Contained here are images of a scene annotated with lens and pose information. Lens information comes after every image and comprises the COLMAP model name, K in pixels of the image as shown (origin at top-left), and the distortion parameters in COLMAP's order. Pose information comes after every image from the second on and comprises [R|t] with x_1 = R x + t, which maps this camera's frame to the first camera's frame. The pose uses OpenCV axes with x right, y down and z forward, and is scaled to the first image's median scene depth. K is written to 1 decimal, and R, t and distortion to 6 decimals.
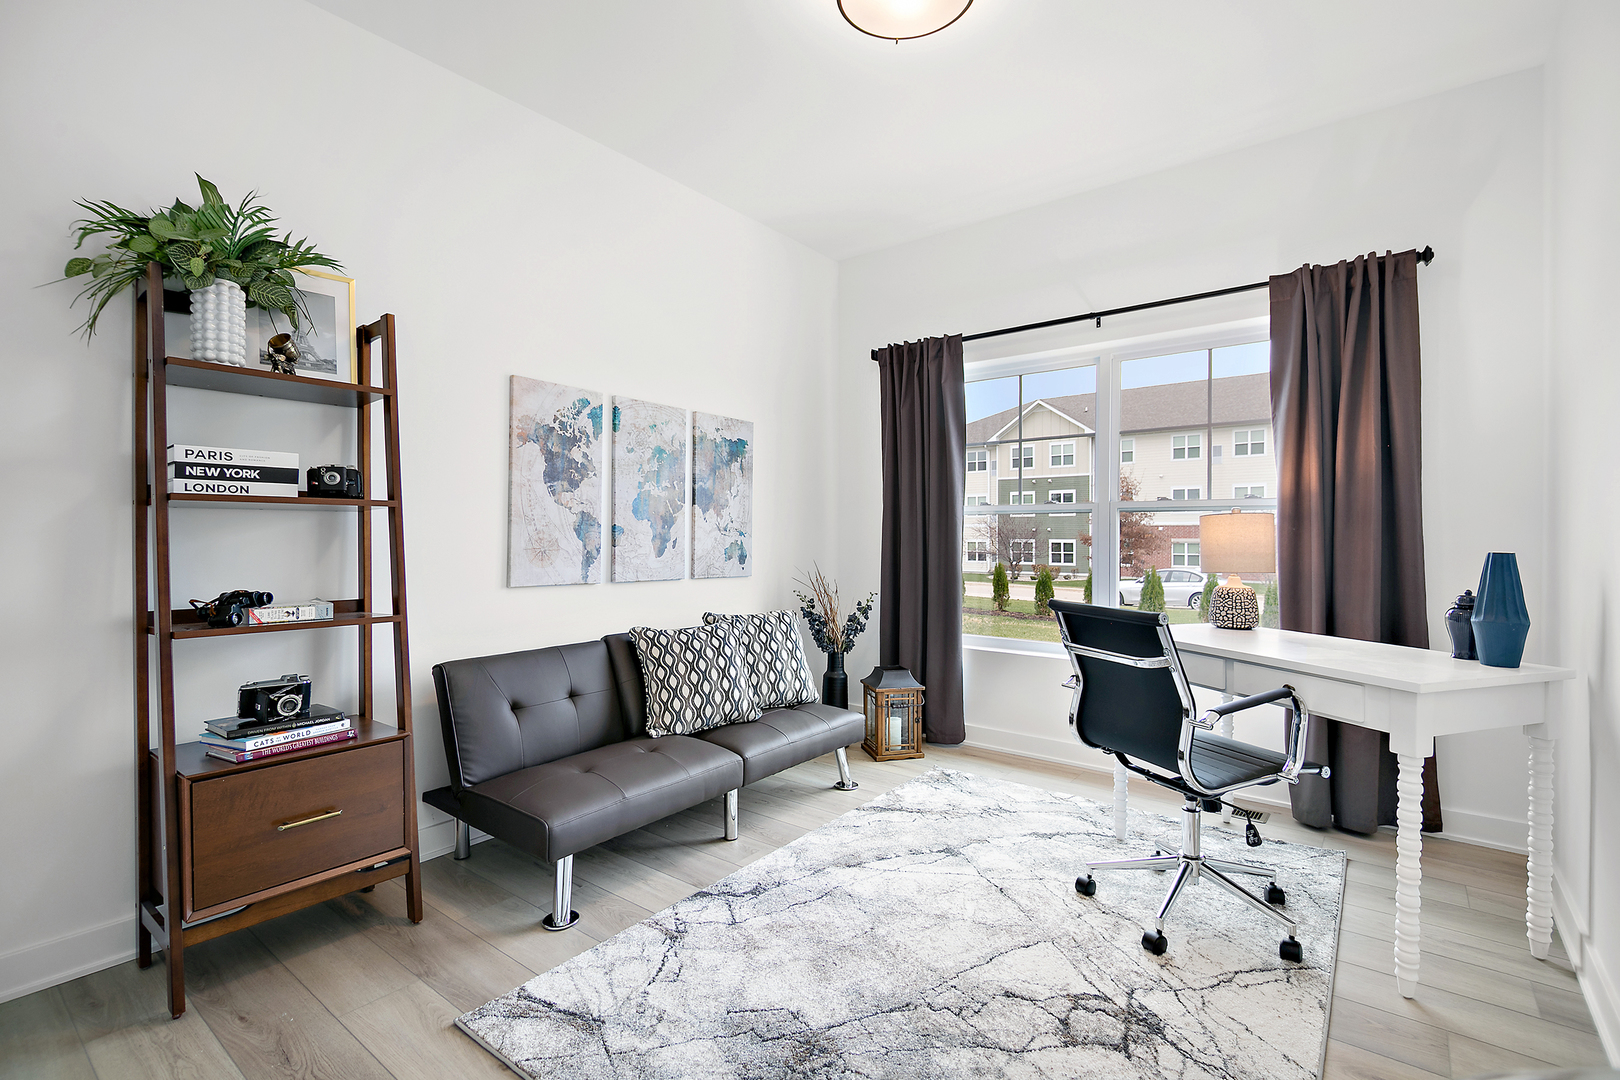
lens RADIAL K [[746.8, 0, 817.7], [0, 746.8, 542.7], [0, 0, 1]] dist [0.002278, -0.000010]
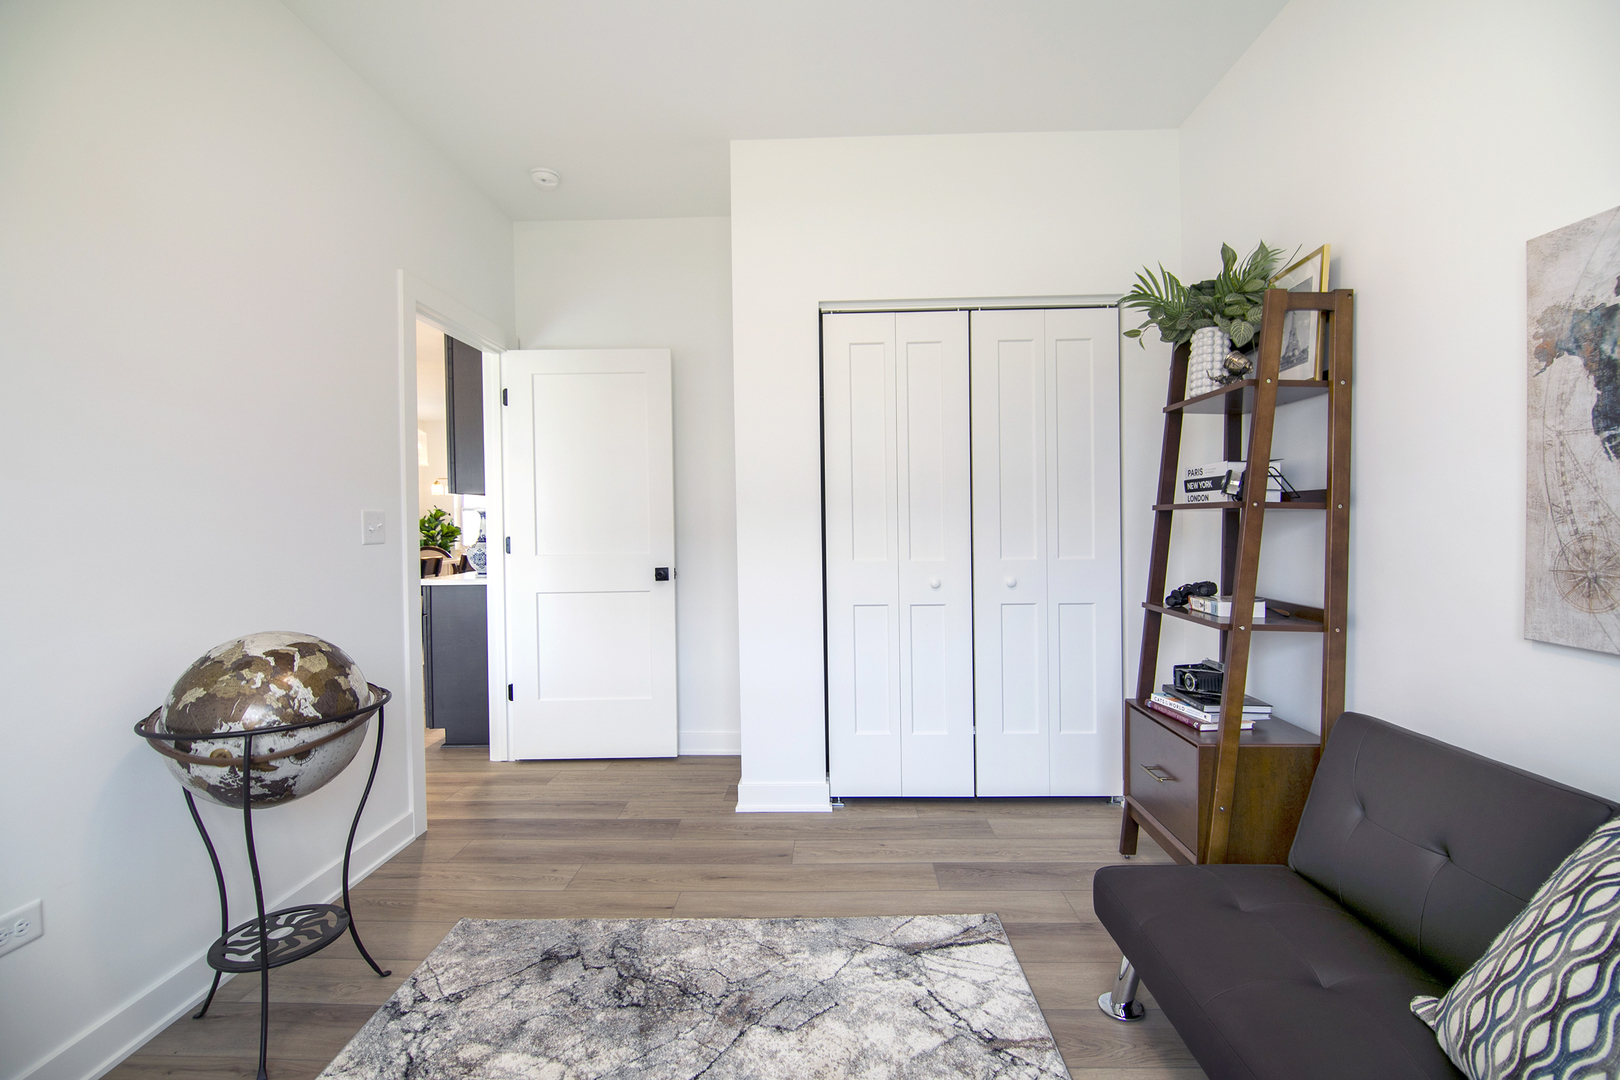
lens RADIAL K [[746.8, 0, 818.3], [0, 746.8, 533.5], [0, 0, 1]] dist [0.002278, -0.000010]
pose [[-0.801713, 0.017988, -0.597438, 0.450886], [0.005764, 0.999733, 0.022365, -0.044268], [0.597681, 0.014487, -0.801603, 1.596872]]
